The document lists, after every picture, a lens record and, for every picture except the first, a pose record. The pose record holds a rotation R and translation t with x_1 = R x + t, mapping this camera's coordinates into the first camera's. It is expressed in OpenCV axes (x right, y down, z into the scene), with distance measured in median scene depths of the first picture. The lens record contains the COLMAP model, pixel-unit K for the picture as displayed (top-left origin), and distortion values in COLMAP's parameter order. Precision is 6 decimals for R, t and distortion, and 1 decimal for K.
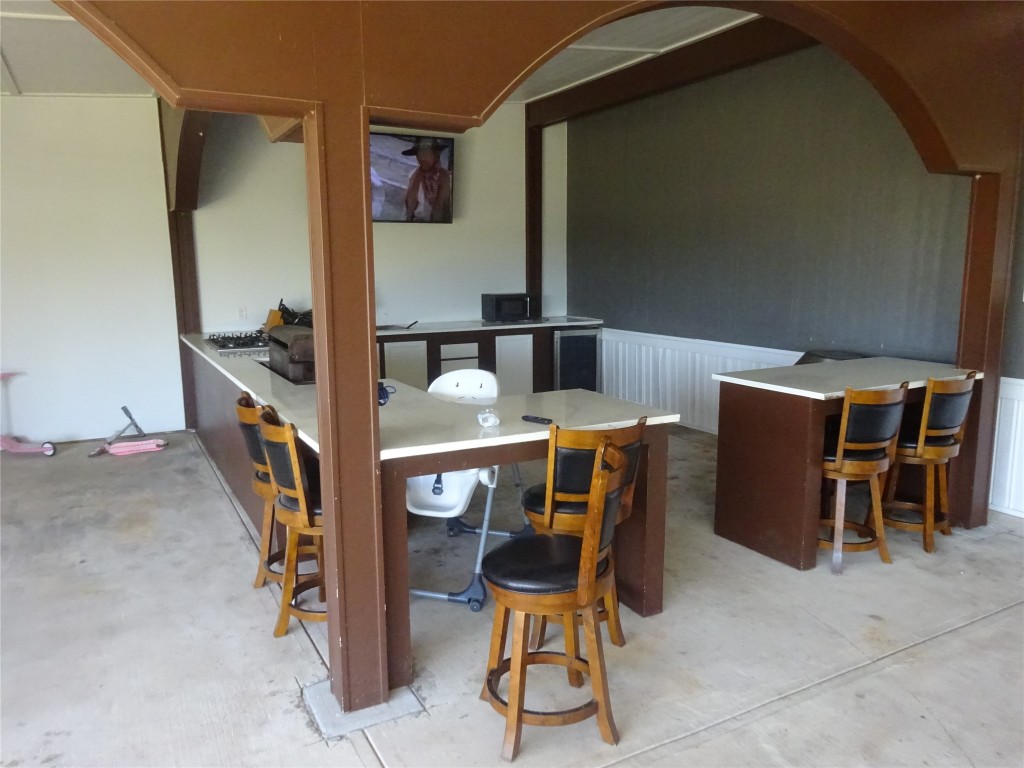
lens RADIAL K [[741.1, 0, 512.0], [0, 741.1, 384.0], [0, 0, 1]] dist [-0.002537, 0.001695]
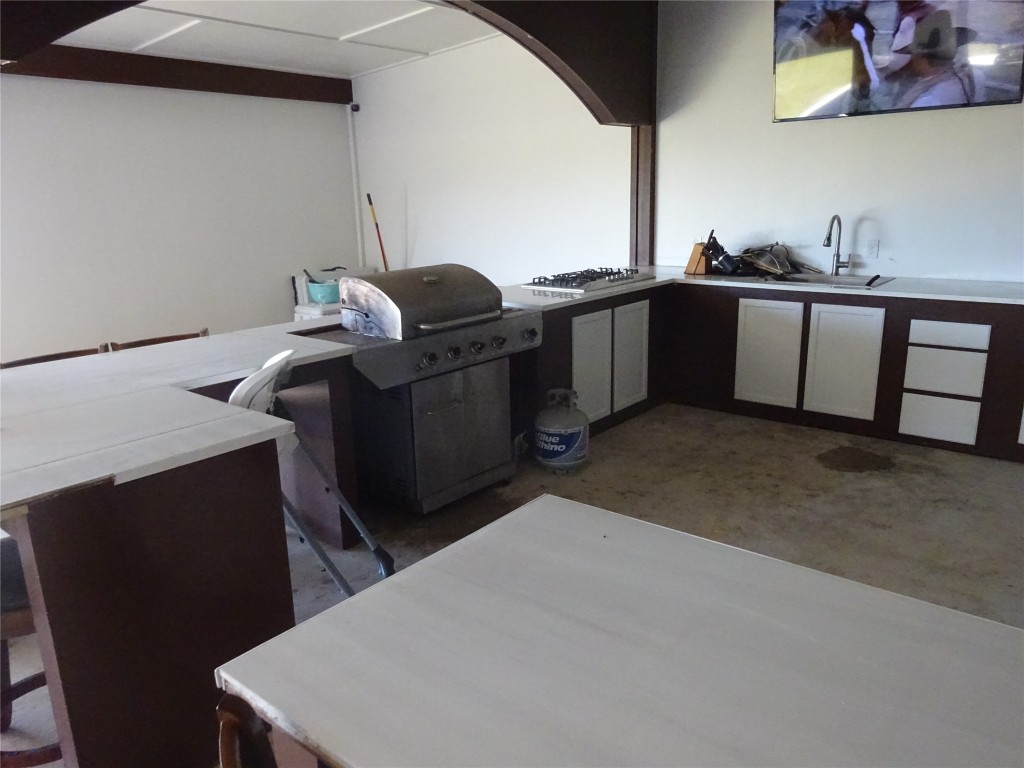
lens RADIAL K [[741.1, 0, 512.0], [0, 741.1, 384.0], [0, 0, 1]] dist [-0.002537, 0.001695]
pose [[0.363923, 0.231813, -0.902121, 0.341884], [-0.125449, 0.971909, 0.199139, -0.081344], [0.922943, 0.040699, 0.382780, 0.481452]]
